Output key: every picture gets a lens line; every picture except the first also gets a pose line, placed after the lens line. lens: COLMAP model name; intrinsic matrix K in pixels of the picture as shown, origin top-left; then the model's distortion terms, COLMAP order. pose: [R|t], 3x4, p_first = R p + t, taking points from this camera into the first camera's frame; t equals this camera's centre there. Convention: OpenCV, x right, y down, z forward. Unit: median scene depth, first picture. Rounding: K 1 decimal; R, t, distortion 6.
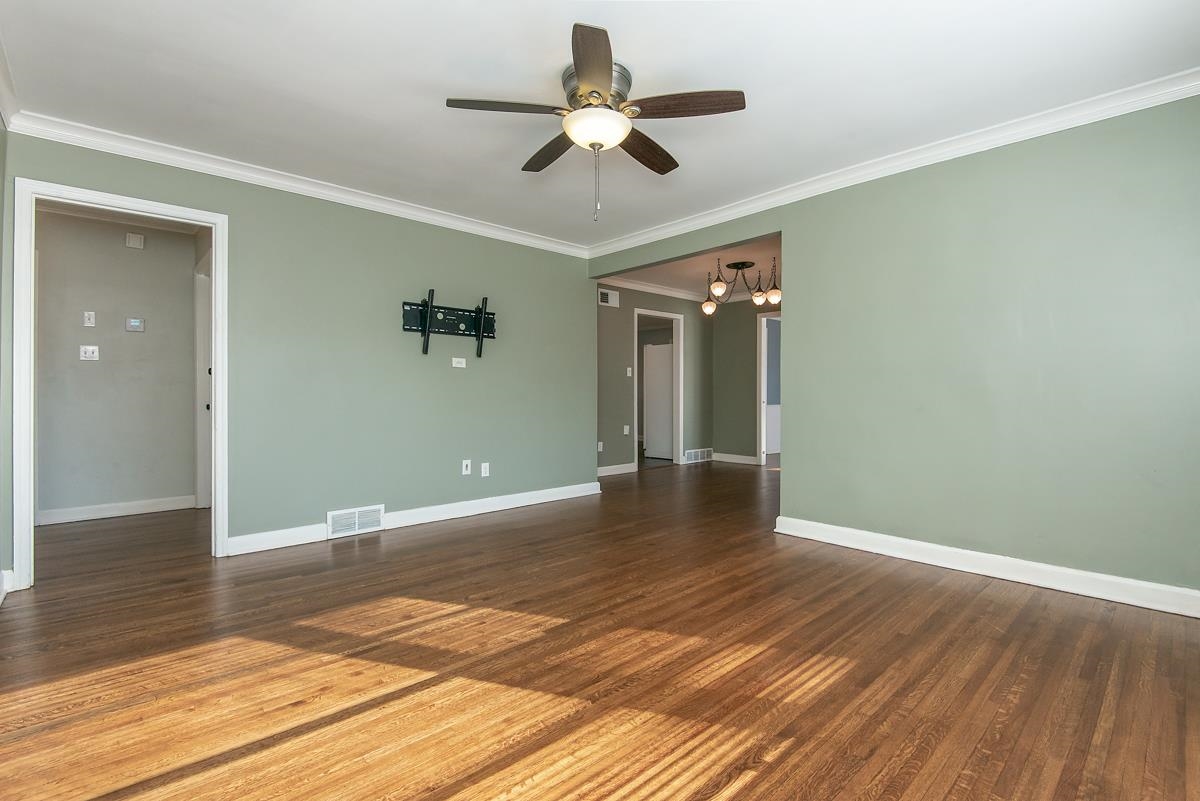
lens RADIAL K [[551.9, 0, 594.6], [0, 551.9, 396.2], [0, 0, 1]] dist [0.022455, -0.018875]
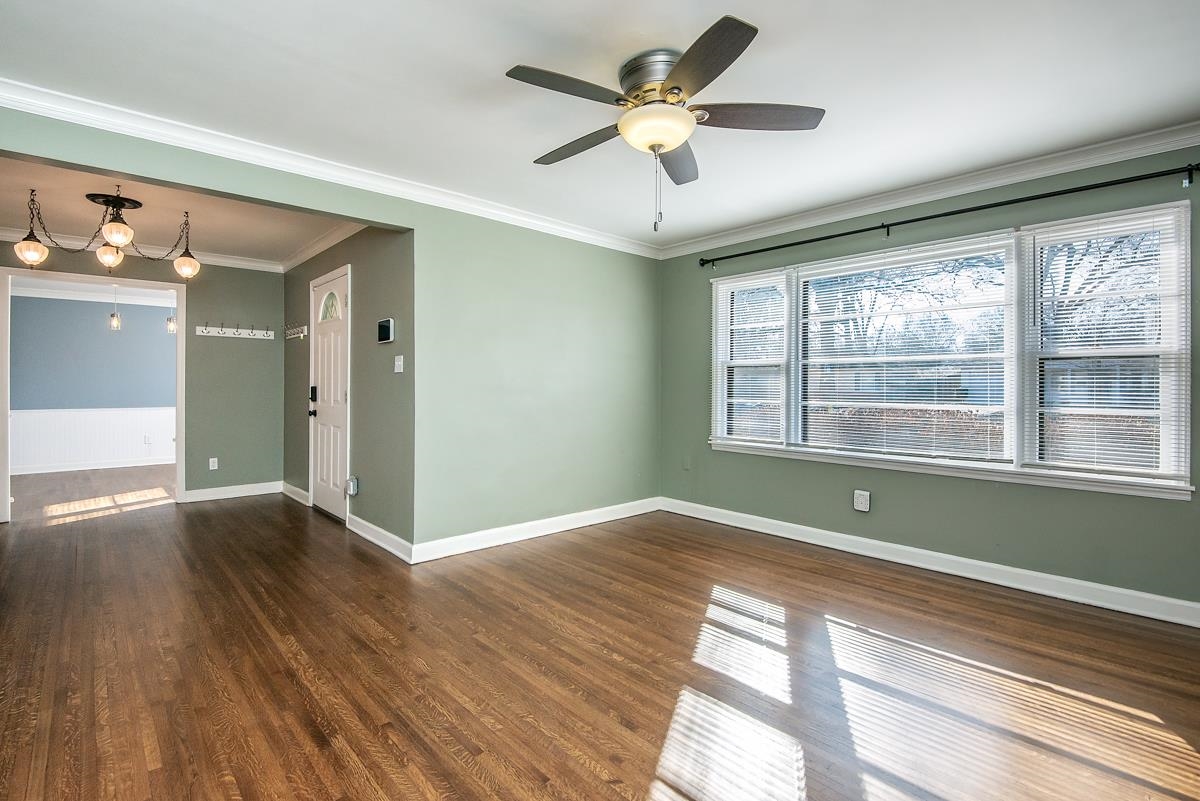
lens RADIAL K [[556.9, 0, 595.1], [0, 556.9, 395.7], [0, 0, 1]] dist [0.026414, 0.000085]
pose [[-0.001164, -0.020858, 0.999782, -0.814949], [0.000024, 0.999782, 0.020858, -0.067011], [-0.999999, 0.000048, -0.001164, 0.996182]]
